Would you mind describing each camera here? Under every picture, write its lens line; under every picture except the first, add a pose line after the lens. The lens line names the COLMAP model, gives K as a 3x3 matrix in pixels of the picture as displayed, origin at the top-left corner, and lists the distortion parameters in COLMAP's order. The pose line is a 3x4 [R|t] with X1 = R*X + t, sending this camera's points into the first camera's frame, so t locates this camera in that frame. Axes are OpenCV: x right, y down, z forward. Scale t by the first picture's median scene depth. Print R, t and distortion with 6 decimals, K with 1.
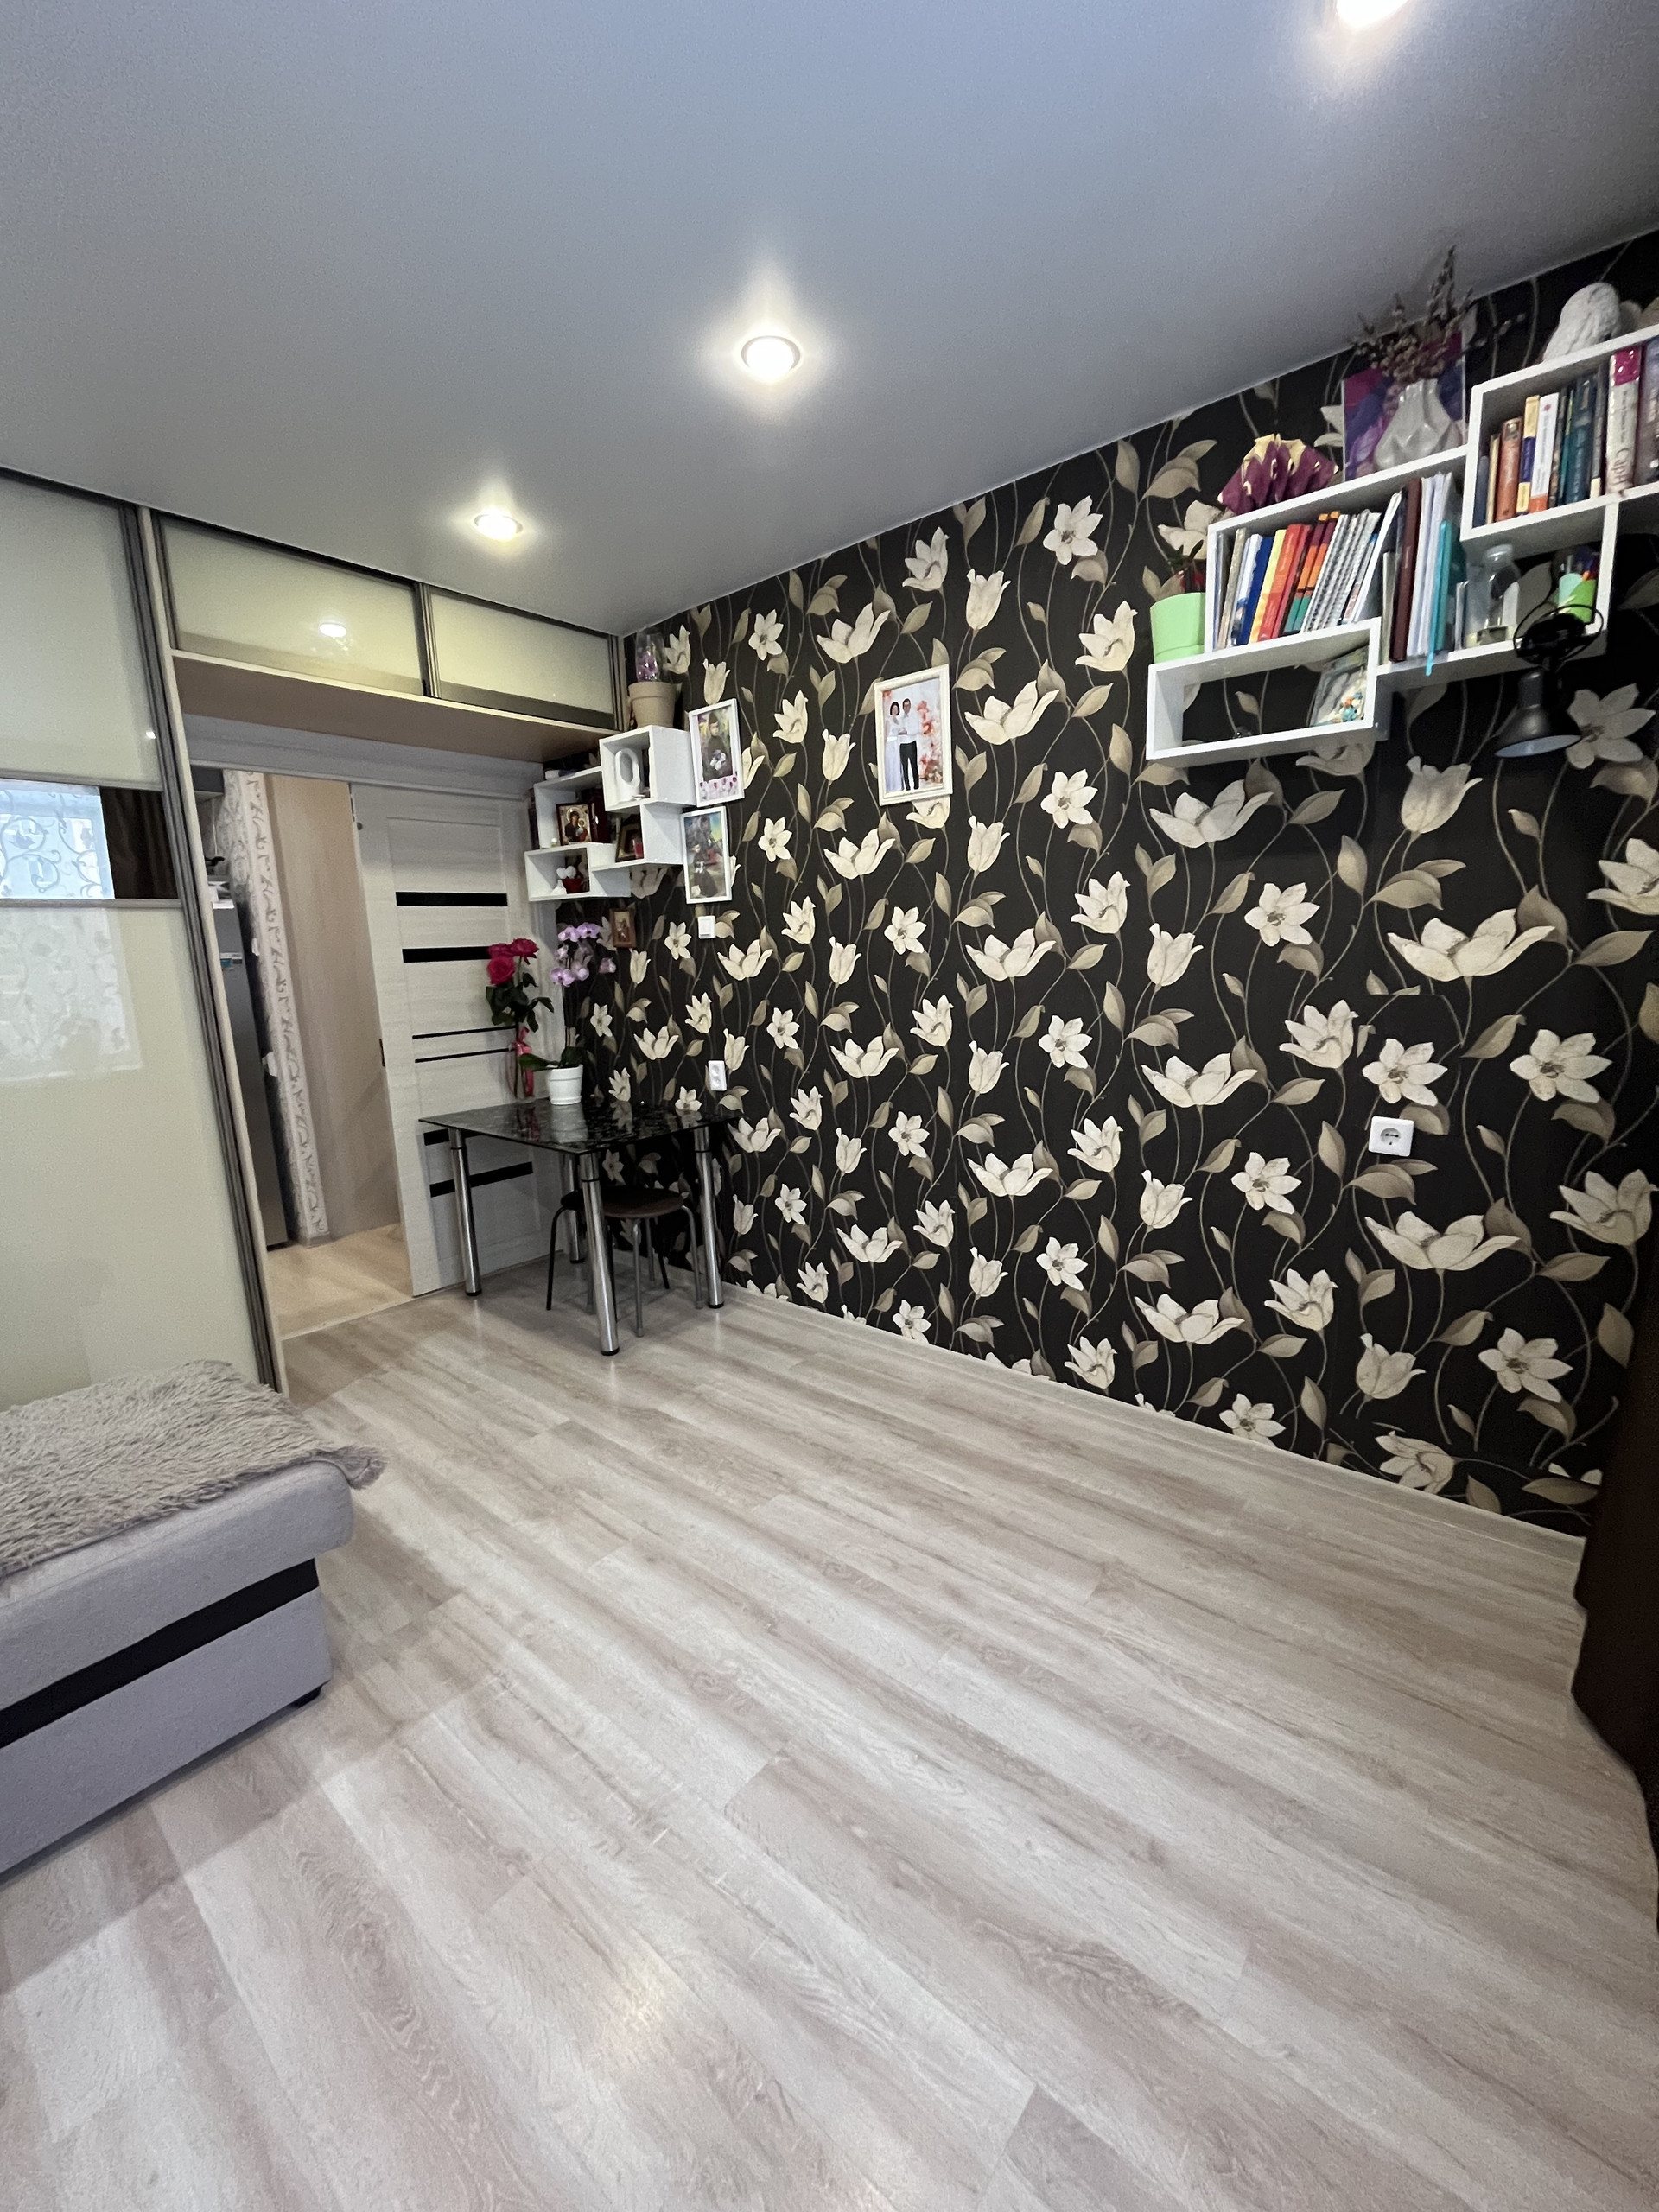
lens RADIAL K [[898.0, 0, 831.5], [0, 898.0, 1109.2], [0, 0, 1]] dist [-0.003944, 0.000301]
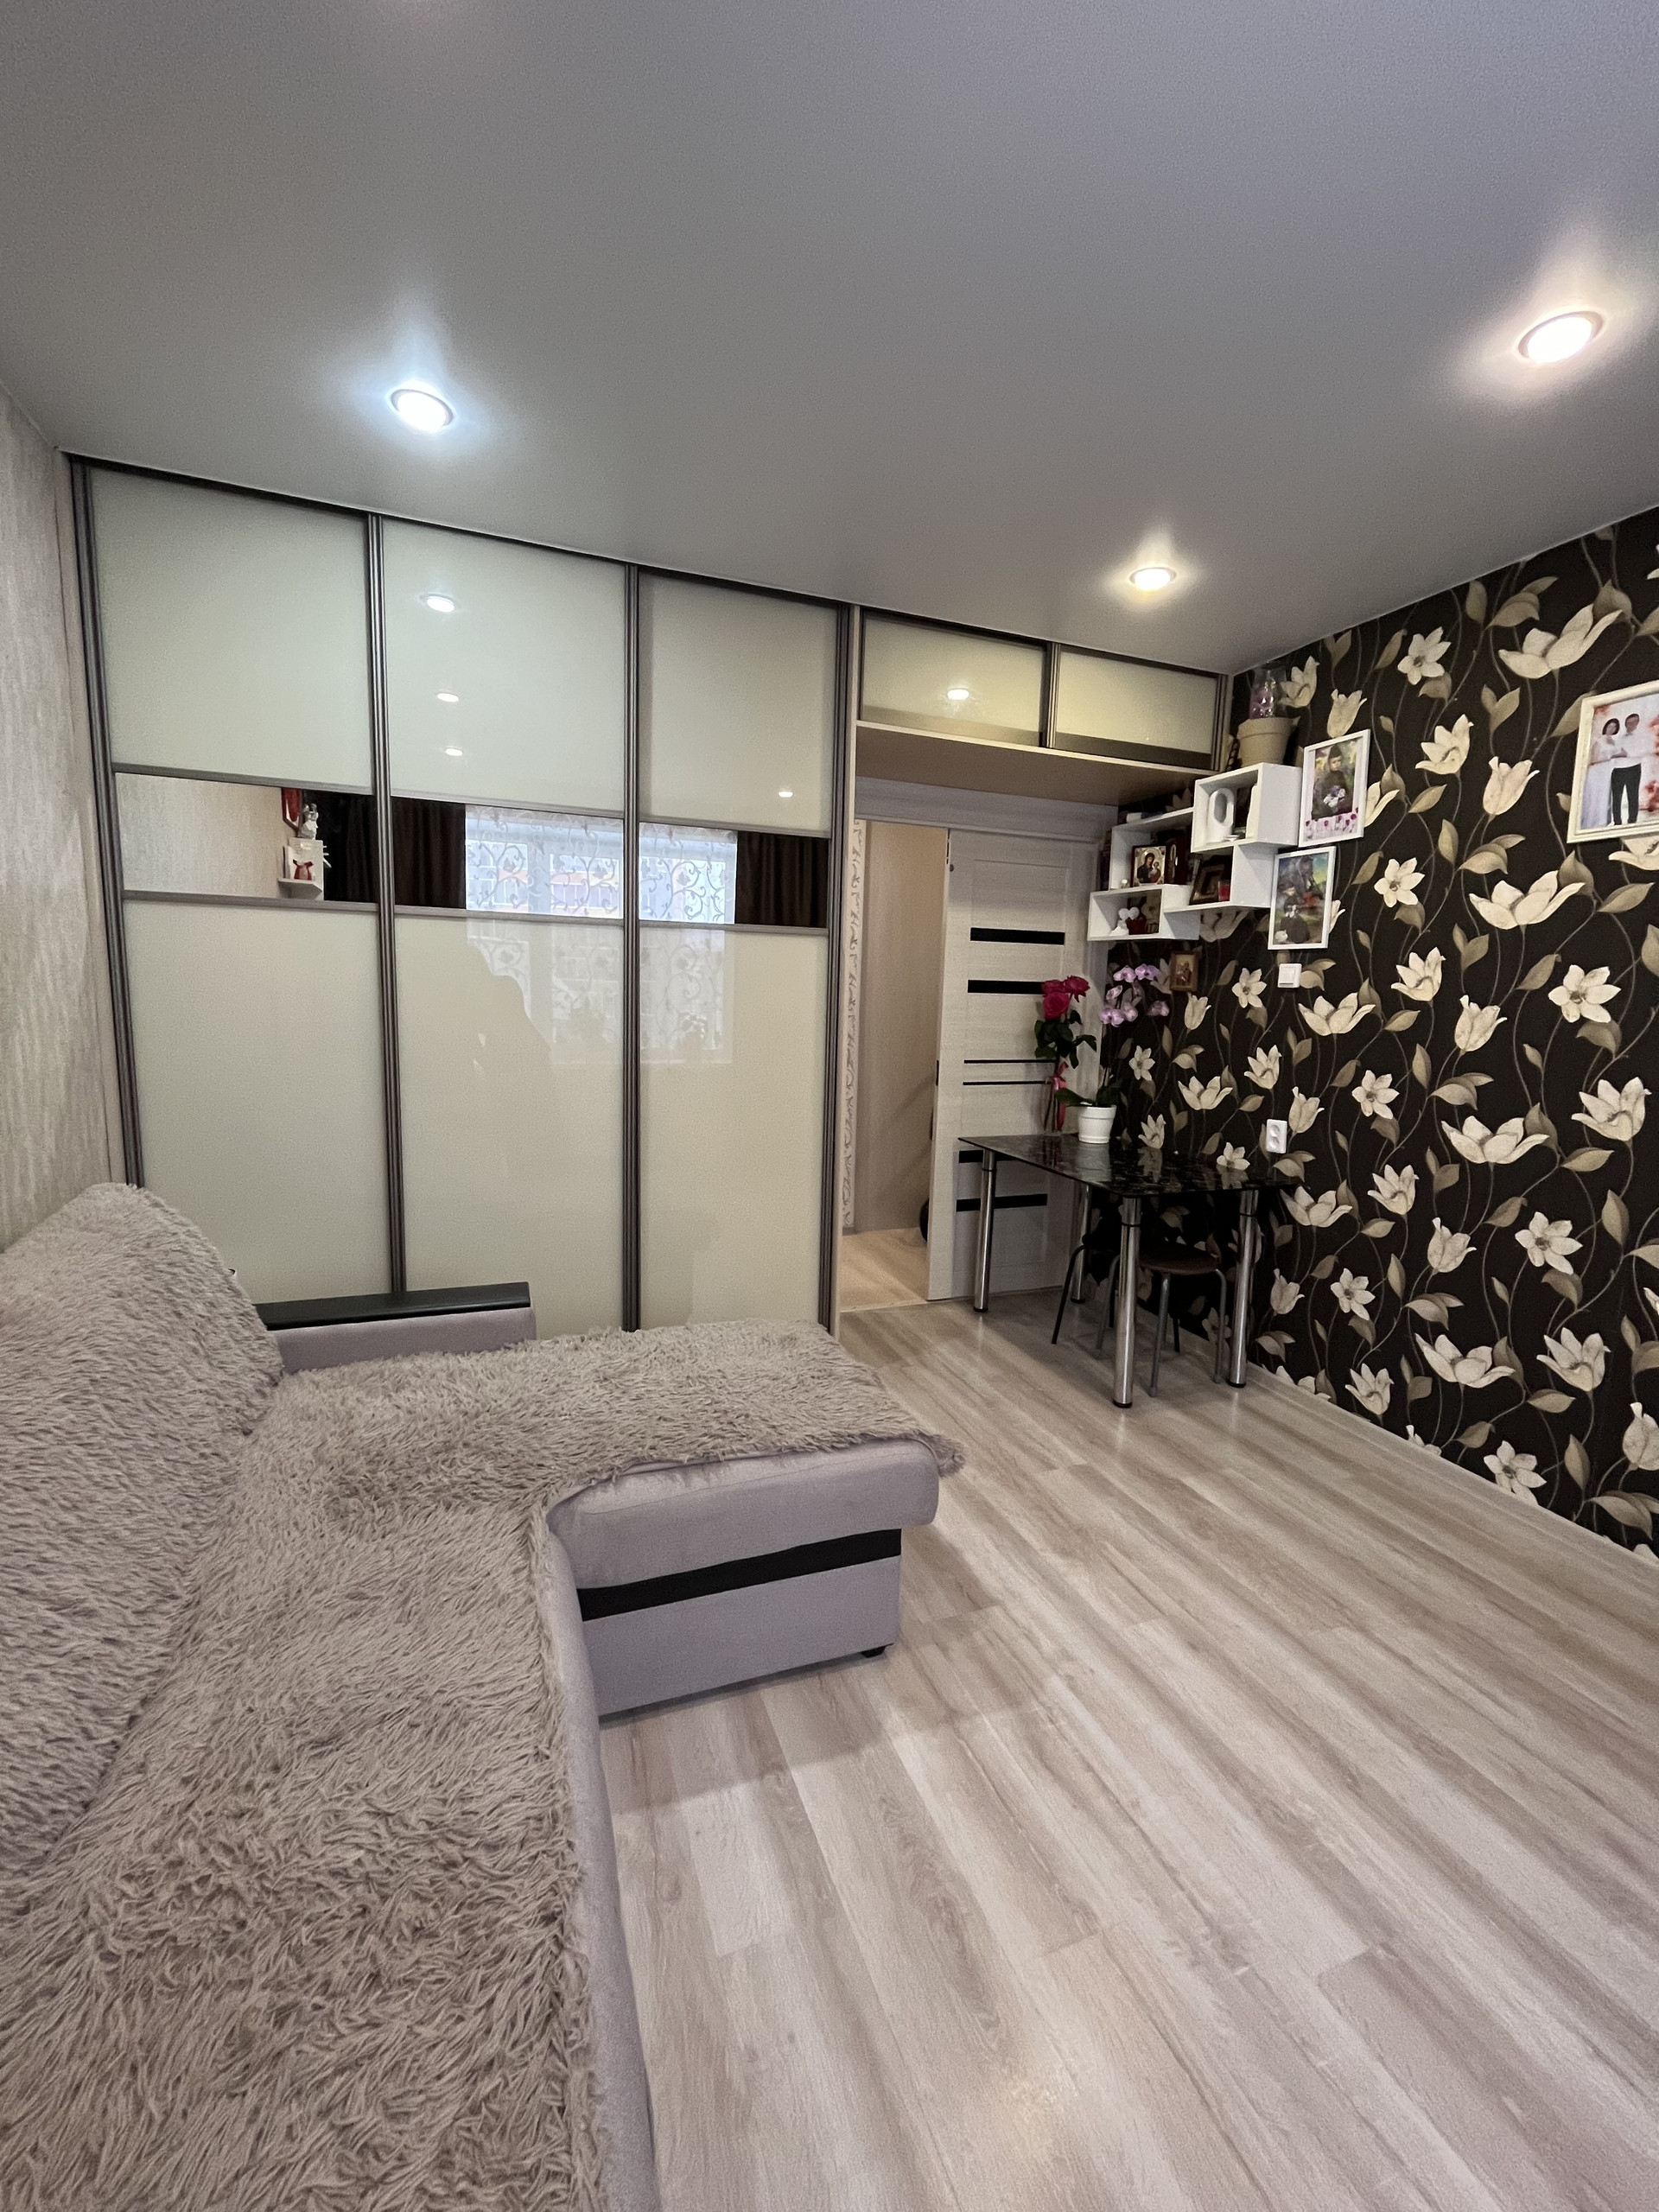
lens RADIAL K [[898.0, 0, 831.4], [0, 898.0, 1108.6], [0, 0, 1]] dist [-0.003944, 0.000301]
pose [[0.874380, 0.124891, -0.468894, -0.133337], [-0.145326, 0.989355, -0.007483, 0.010071], [0.462968, 0.074686, 0.883223, -0.029941]]
